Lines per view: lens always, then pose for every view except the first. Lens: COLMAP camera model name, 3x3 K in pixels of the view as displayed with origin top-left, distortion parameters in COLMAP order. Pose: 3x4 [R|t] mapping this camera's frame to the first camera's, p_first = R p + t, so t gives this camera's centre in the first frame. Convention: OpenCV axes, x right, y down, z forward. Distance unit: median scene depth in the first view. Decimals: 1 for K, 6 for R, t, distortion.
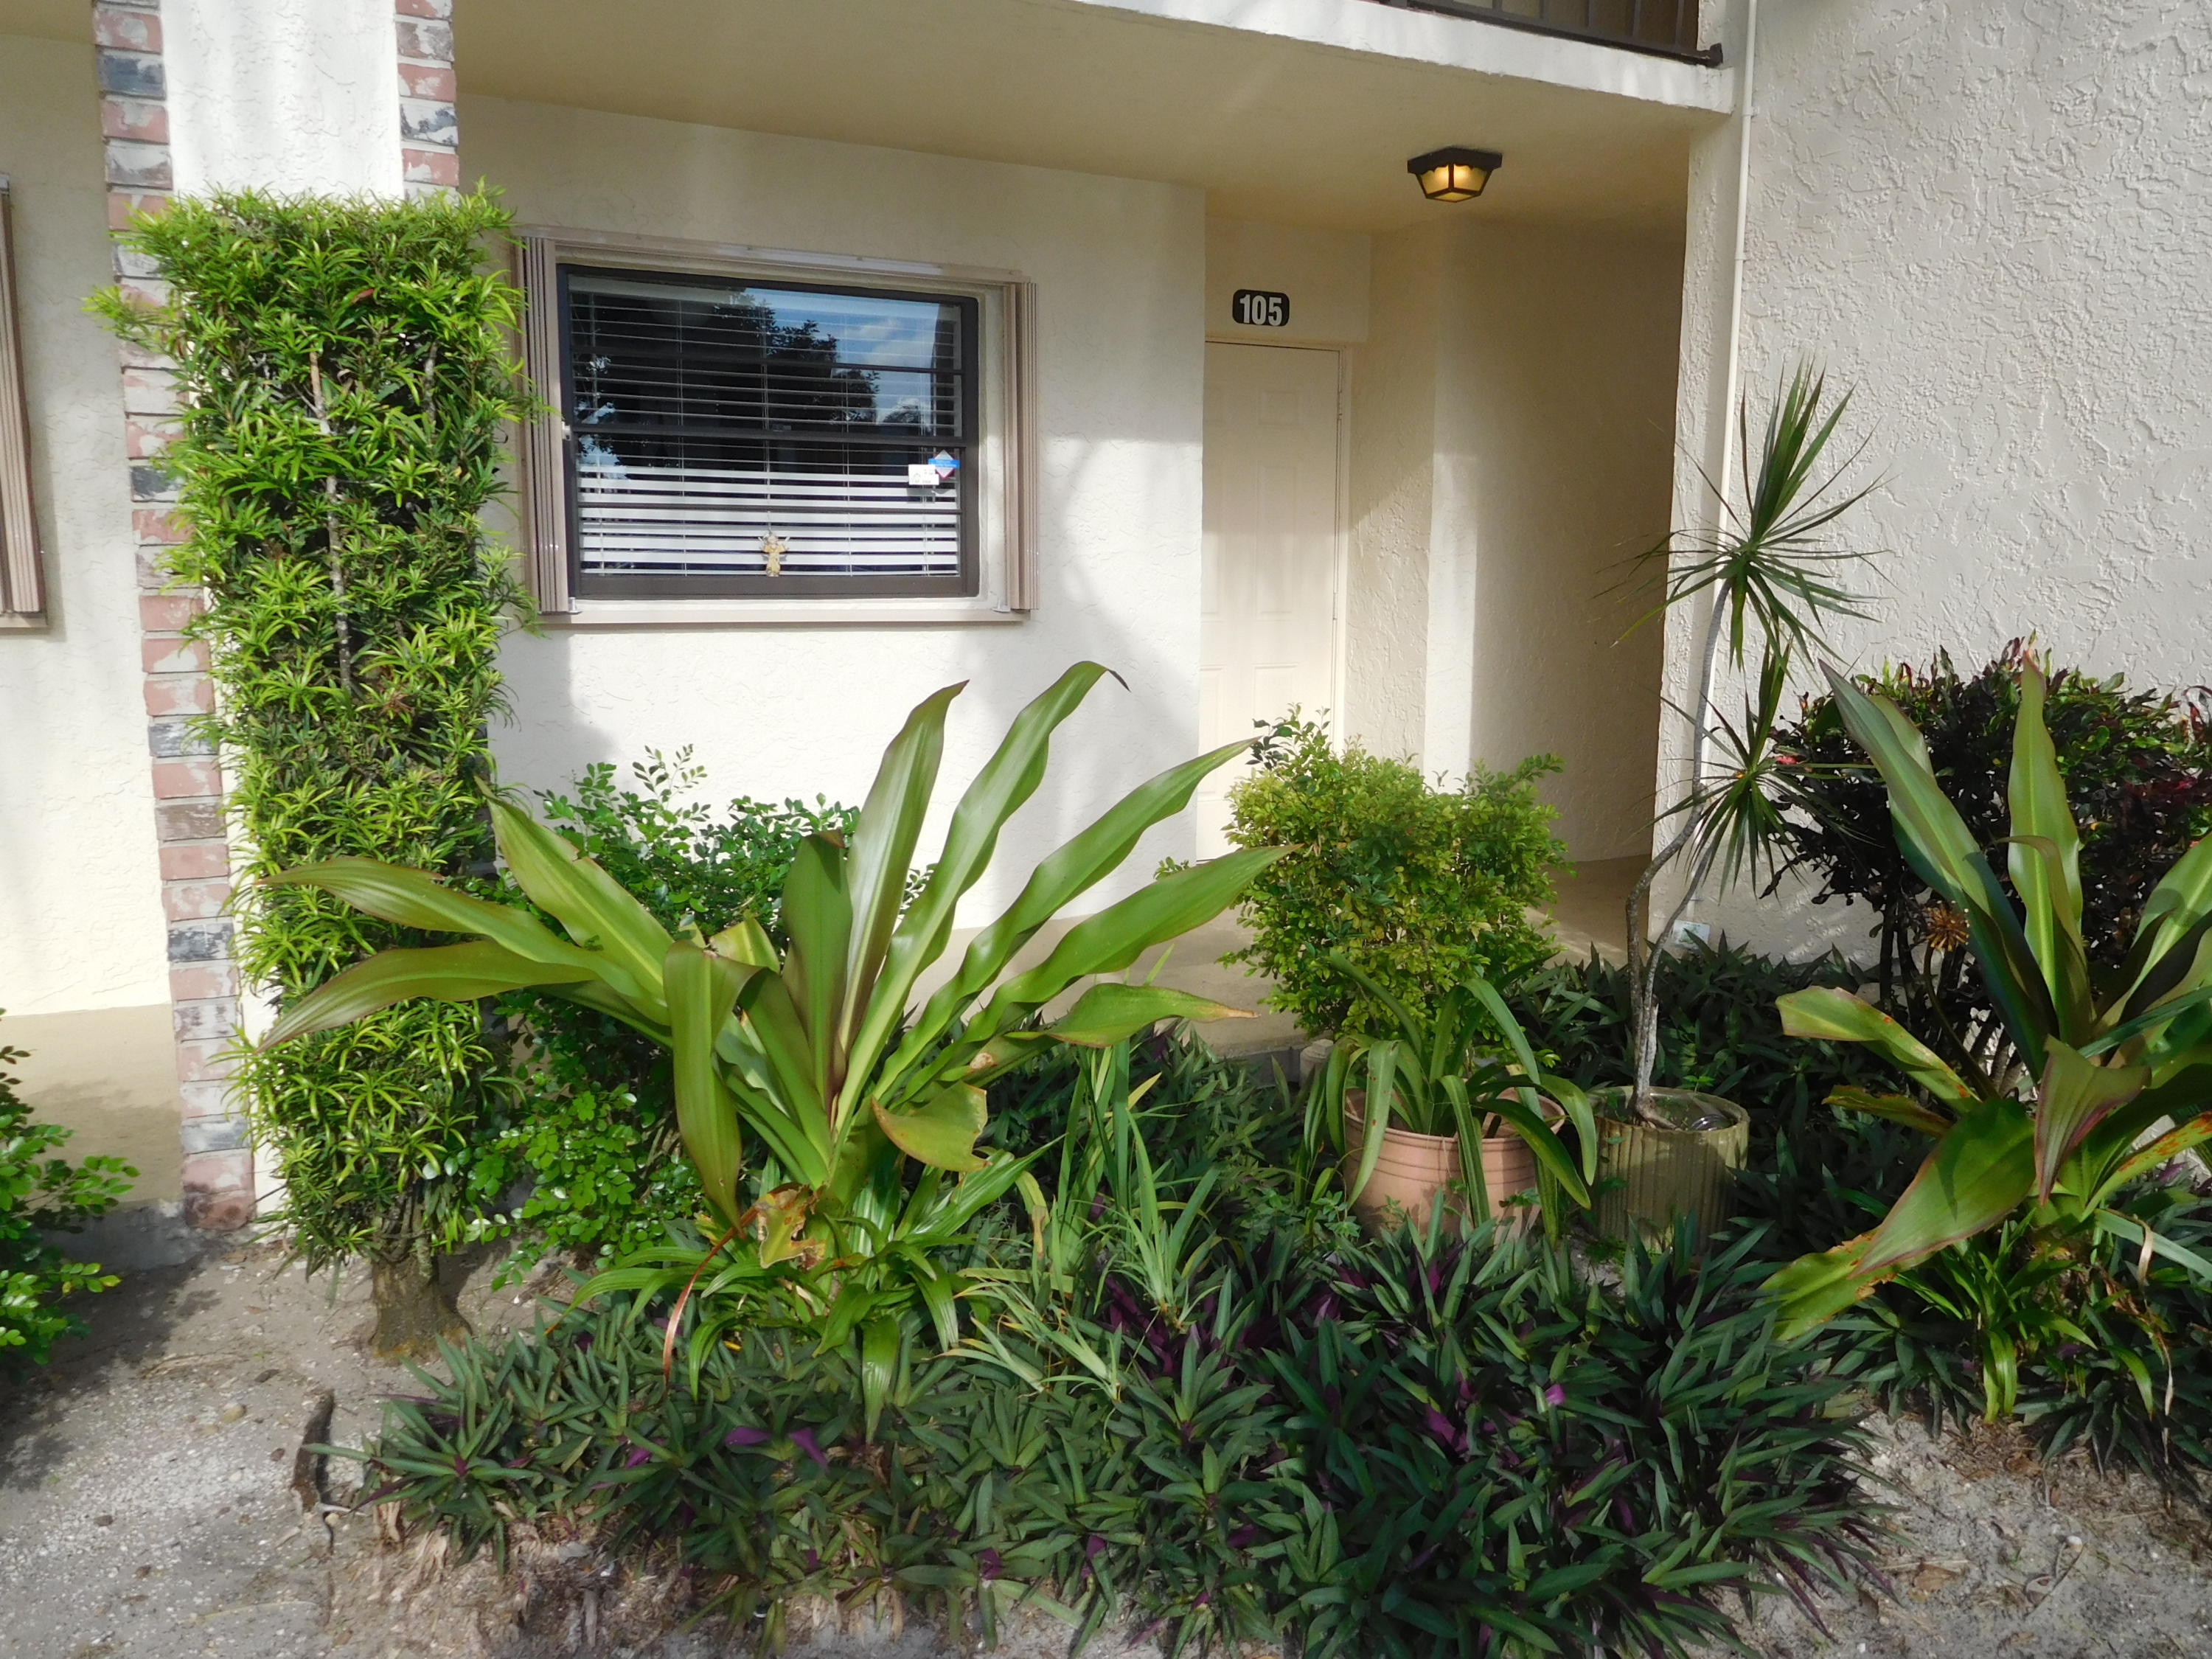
lens RADIAL K [[1680.1, 0, 1088.8], [0, 1680.1, 827.7], [0, 0, 1]] dist [-0.009727, 0.009575]
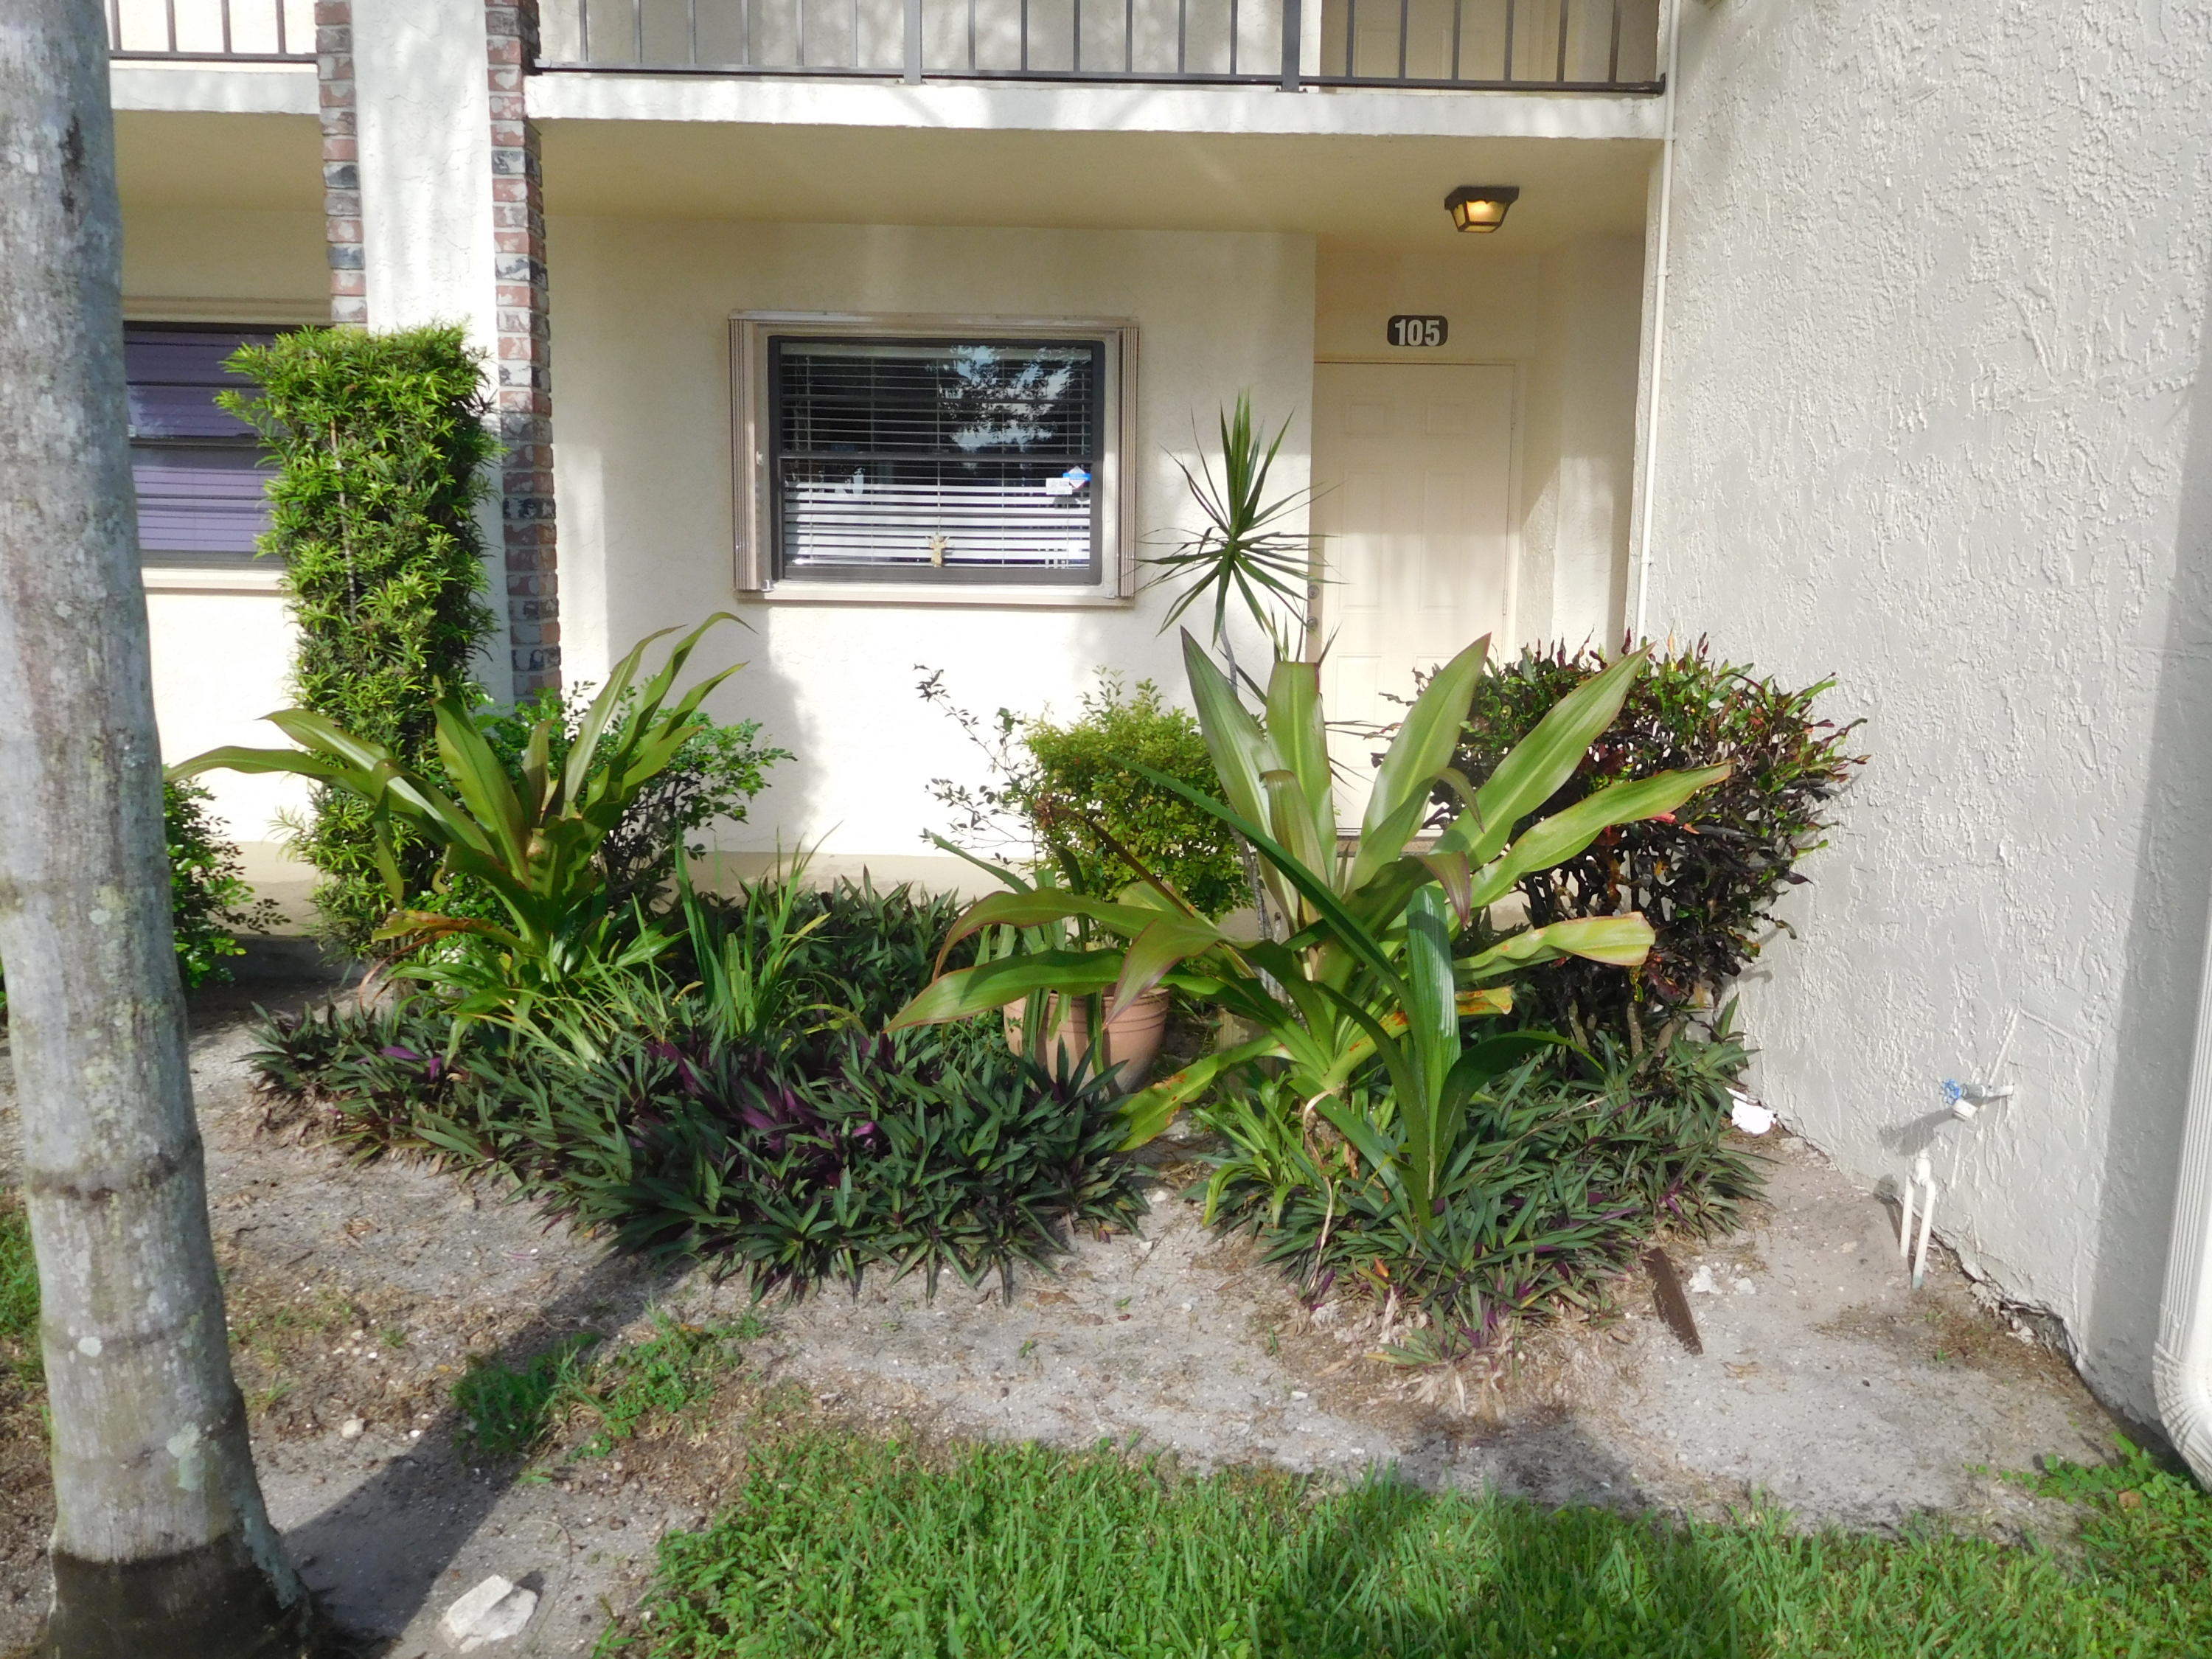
lens RADIAL K [[1680.1, 0, 1089.2], [0, 1680.1, 838.4], [0, 0, 1]] dist [-0.009727, 0.009575]
pose [[0.890326, 0.084068, -0.447495, 0.566756], [-0.083430, 0.996289, 0.021177, 0.023856], [0.447615, 0.018480, 0.894036, -0.105713]]
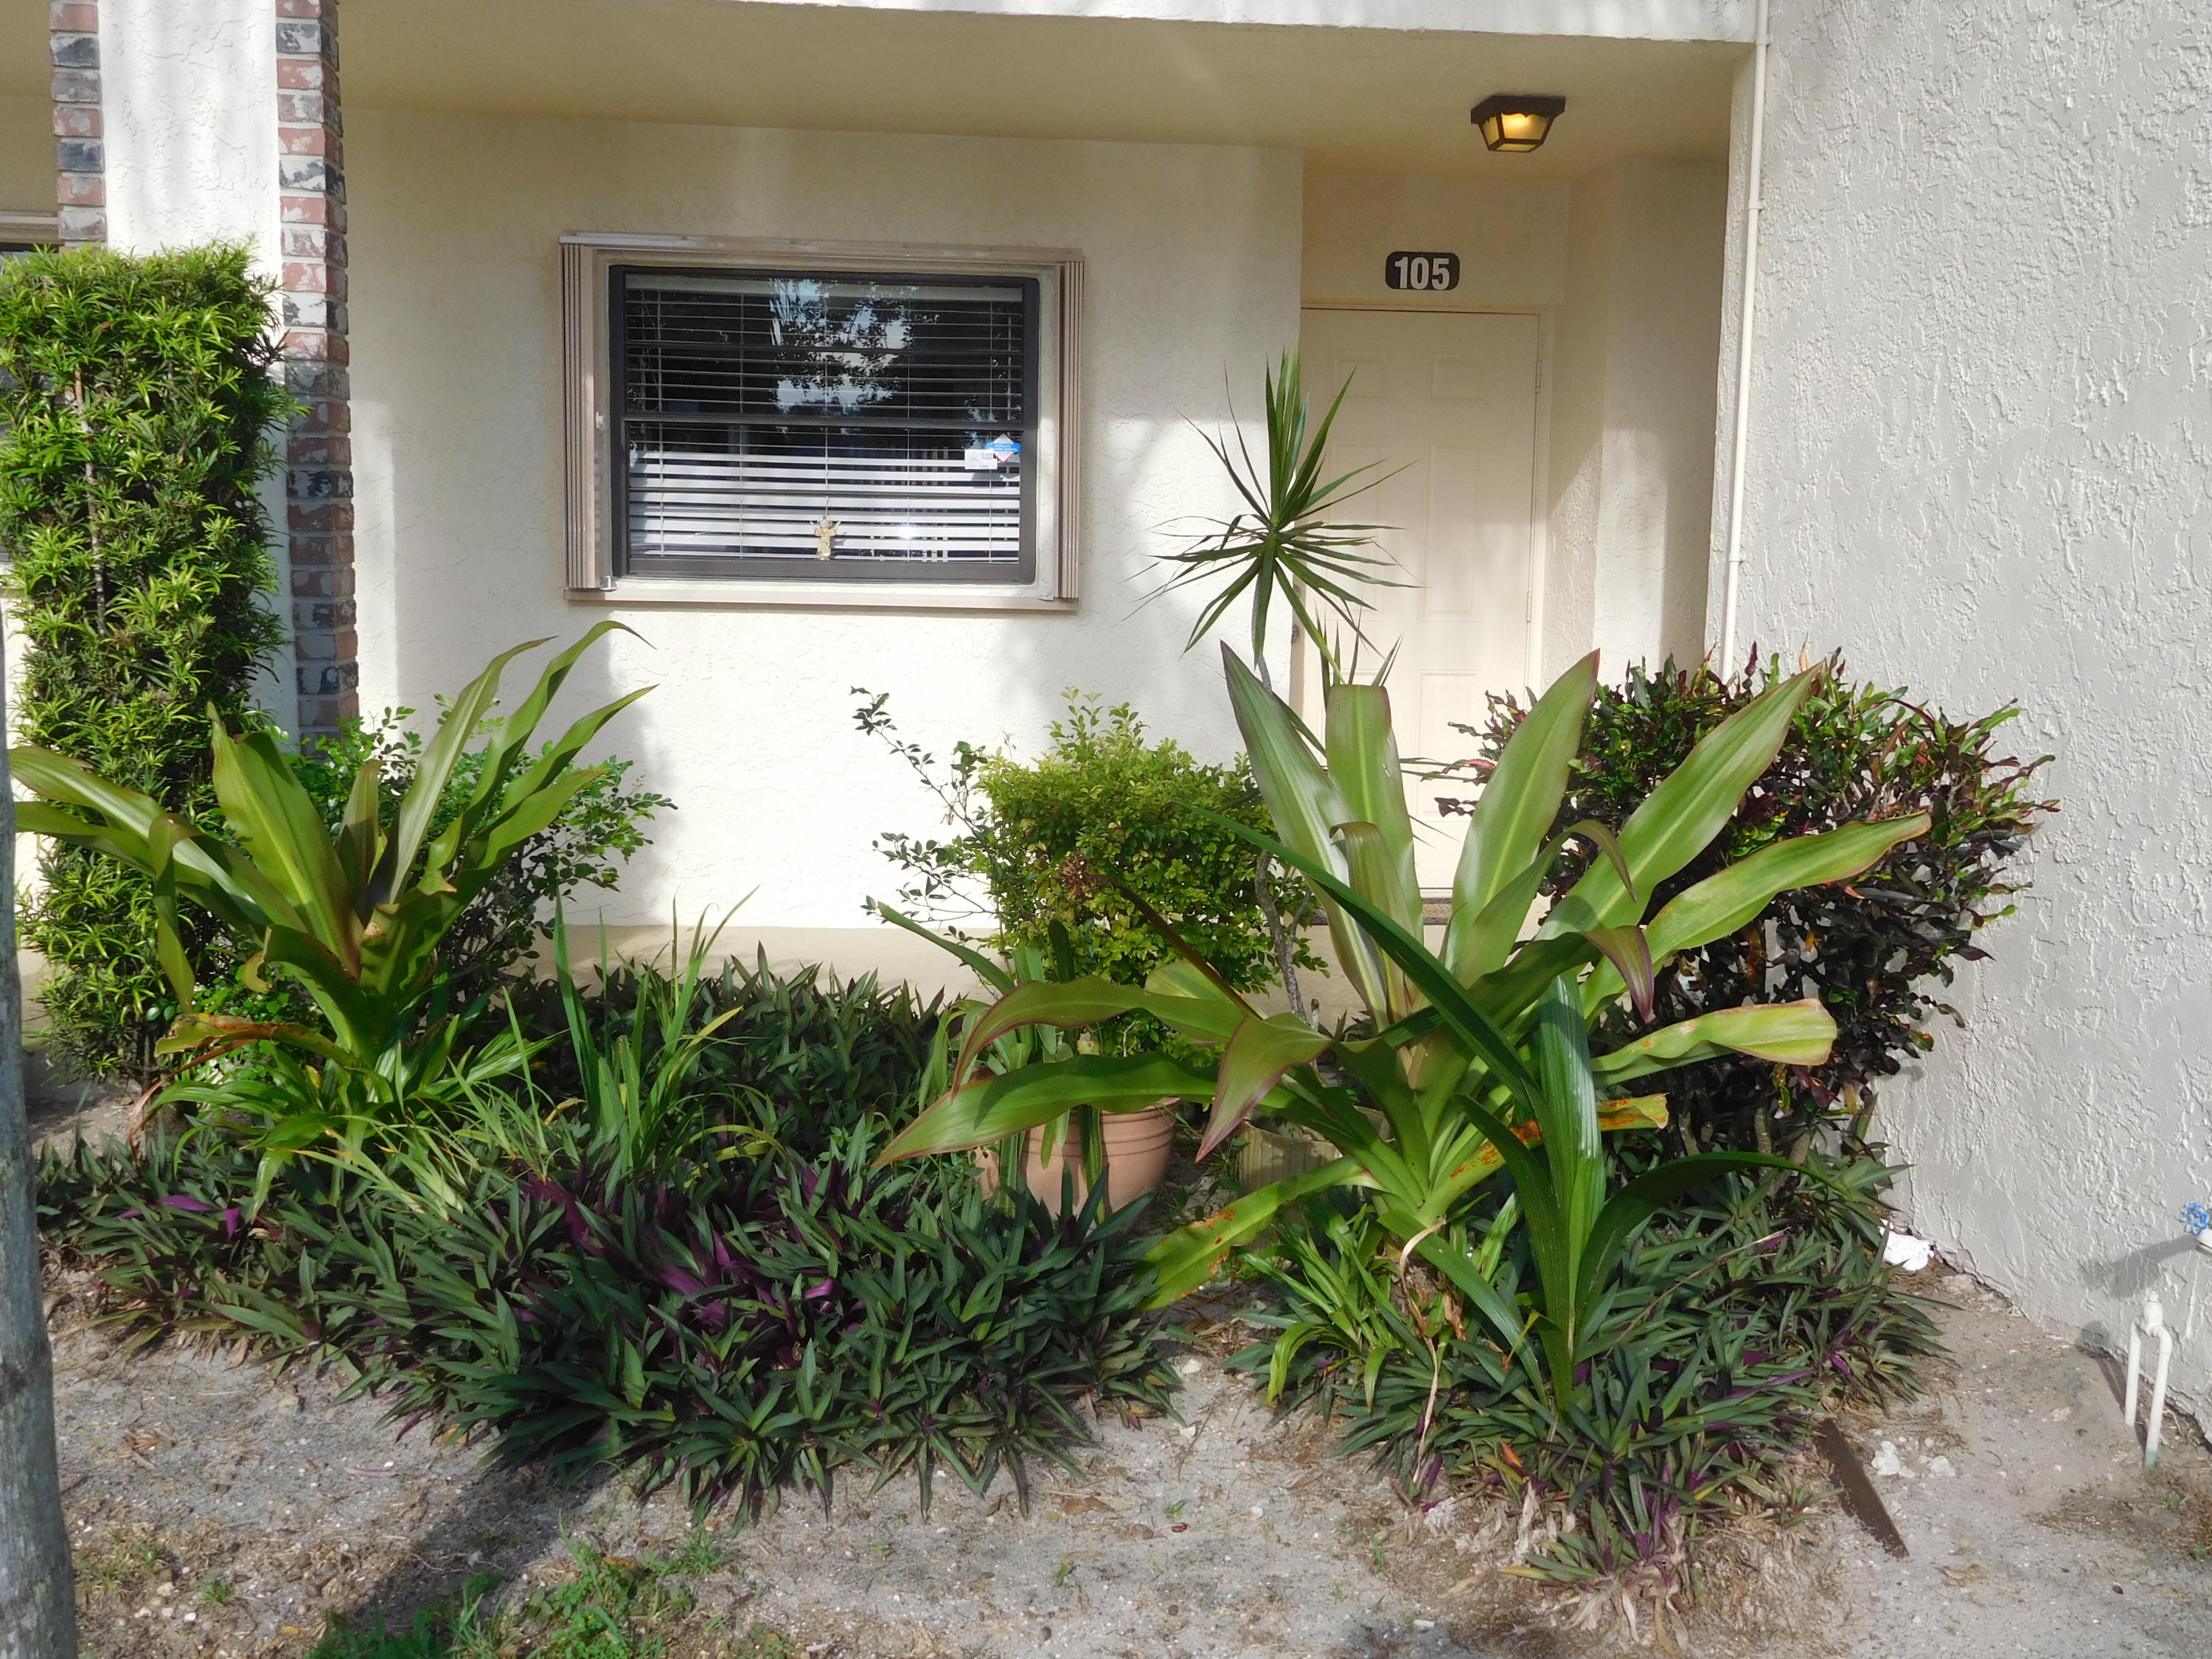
lens RADIAL K [[2122.1, 0, 1084.9], [0, 2122.1, 823.2], [0, 0, 1]] dist [0.016671, 0.000000]
pose [[0.922579, 0.063542, -0.380539, 0.504408], [-0.076574, 0.996879, -0.019188, 0.023900], [0.378132, 0.046842, 0.924566, -0.129159]]
